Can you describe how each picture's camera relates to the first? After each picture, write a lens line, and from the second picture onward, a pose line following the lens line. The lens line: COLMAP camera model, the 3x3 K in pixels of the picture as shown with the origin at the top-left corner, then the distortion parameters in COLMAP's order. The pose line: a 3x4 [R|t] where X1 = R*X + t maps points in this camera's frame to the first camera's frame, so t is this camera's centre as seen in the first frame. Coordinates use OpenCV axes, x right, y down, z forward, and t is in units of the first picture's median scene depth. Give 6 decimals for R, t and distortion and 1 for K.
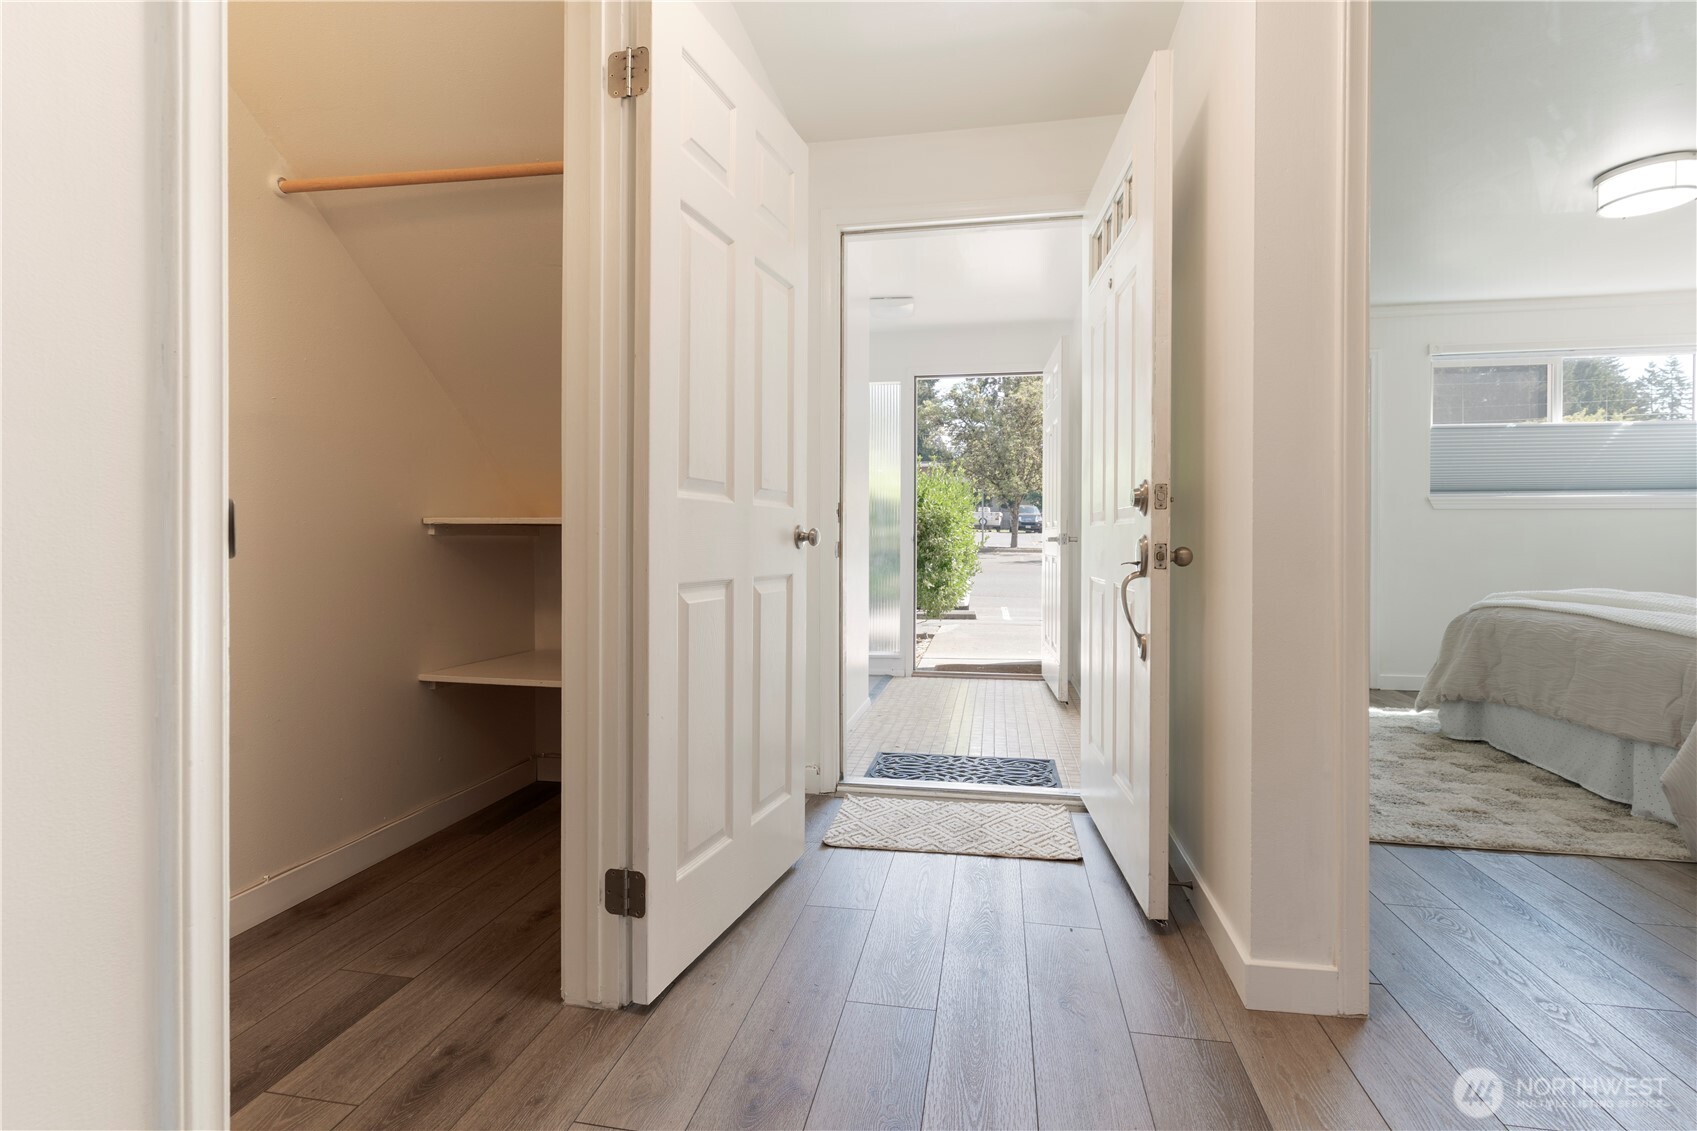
lens RADIAL K [[822.4, 0, 842.4], [0, 822.4, 534.0], [0, 0, 1]] dist [0.001060, 0.000240]
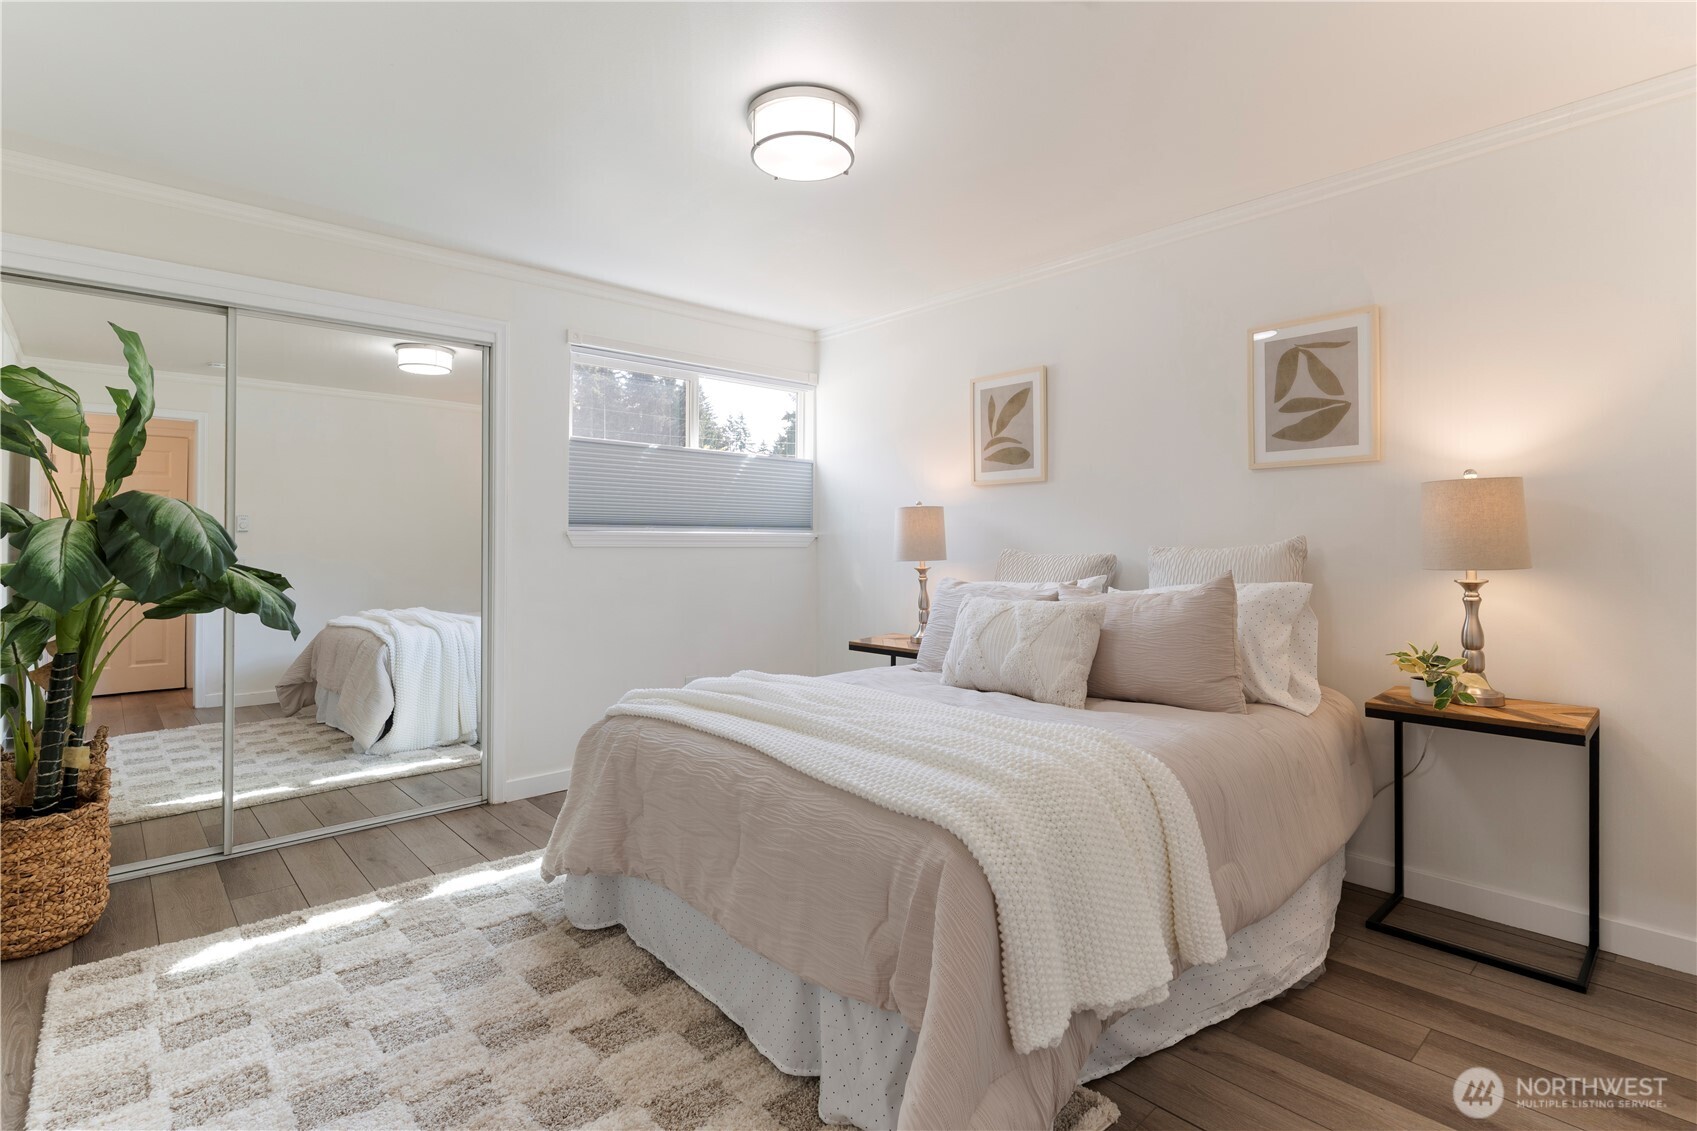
lens RADIAL K [[814.7, 0, 839.0], [0, 814.7, 563.3], [0, 0, 1]] dist [0.003663, 0.000645]
pose [[0.613782, -0.019156, 0.789243, 0.430802], [-0.007265, 0.999526, 0.029909, -0.061879], [-0.789442, -0.024092, 0.613352, 0.537762]]
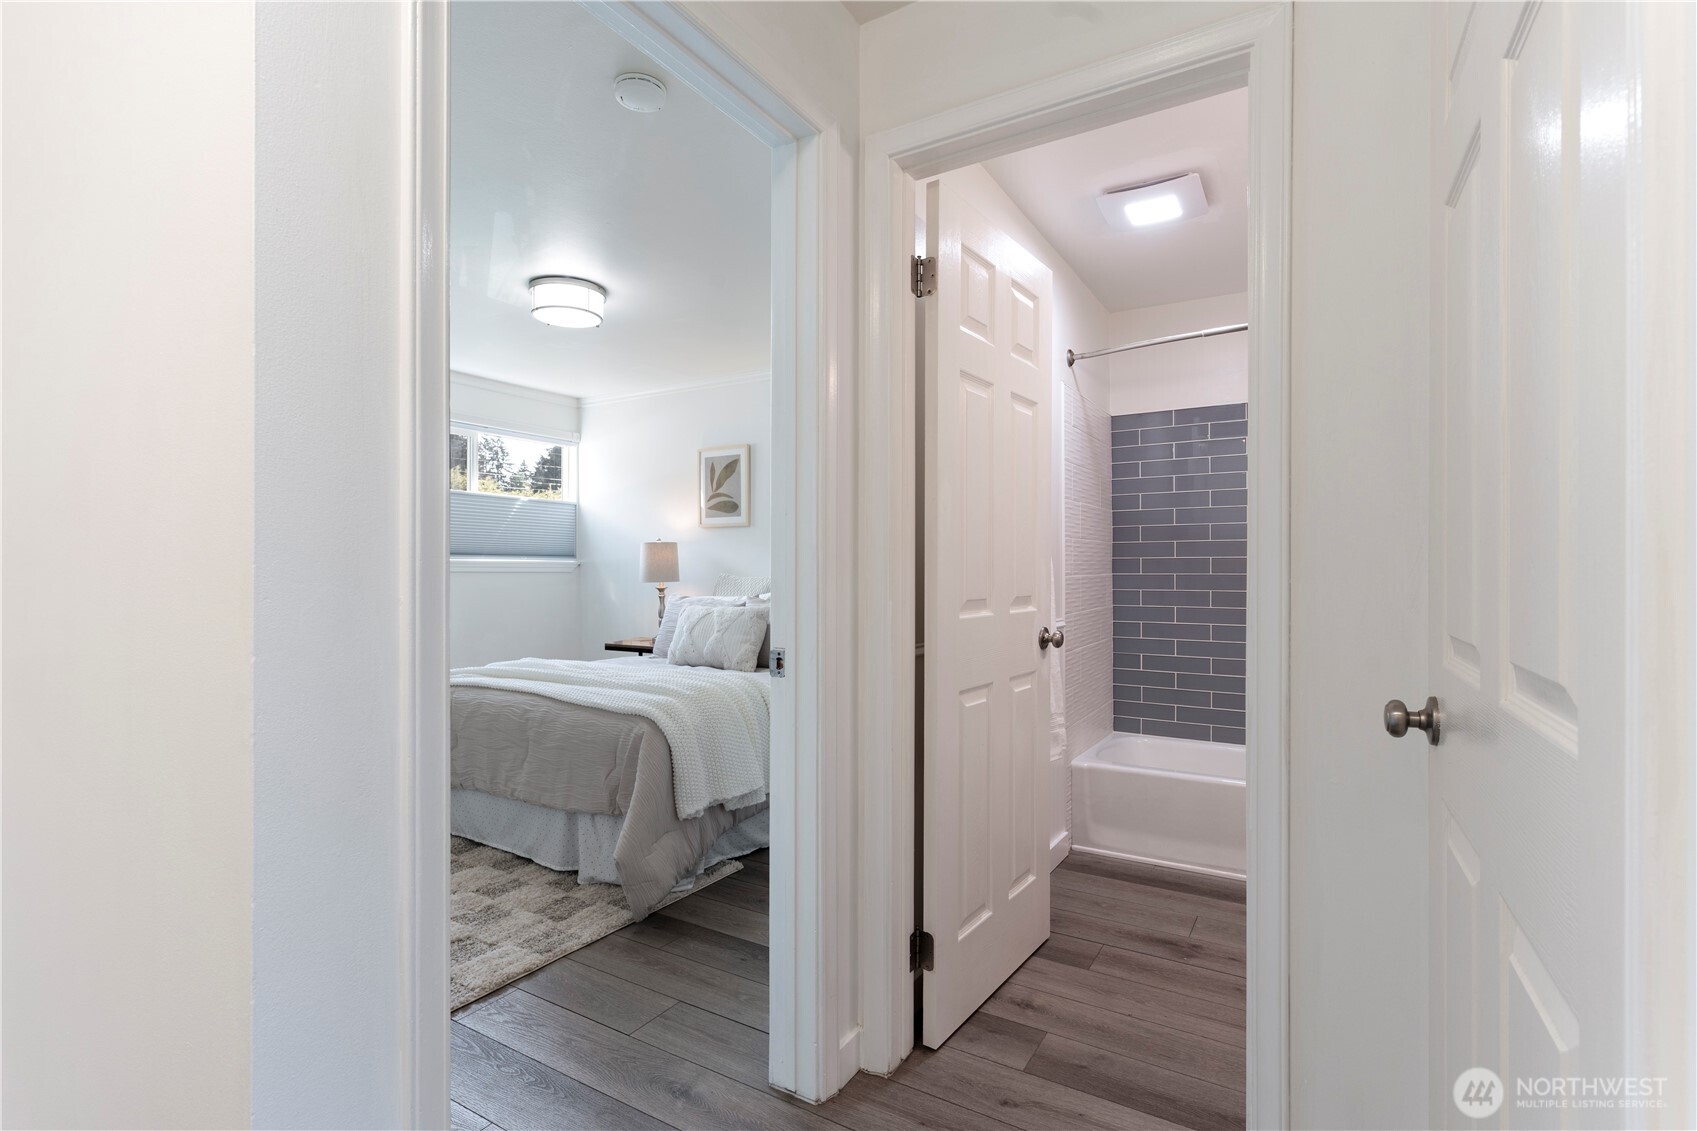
lens RADIAL K [[799.0, 0, 849.4], [0, 799.0, 575.3], [0, 0, 1]] dist [0.002256, 0.000214]
pose [[0.357959, -0.006972, 0.933711, 0.089896], [-0.009348, 0.999895, 0.011050, -0.065822], [-0.933691, -0.012684, 0.357856, 0.248466]]
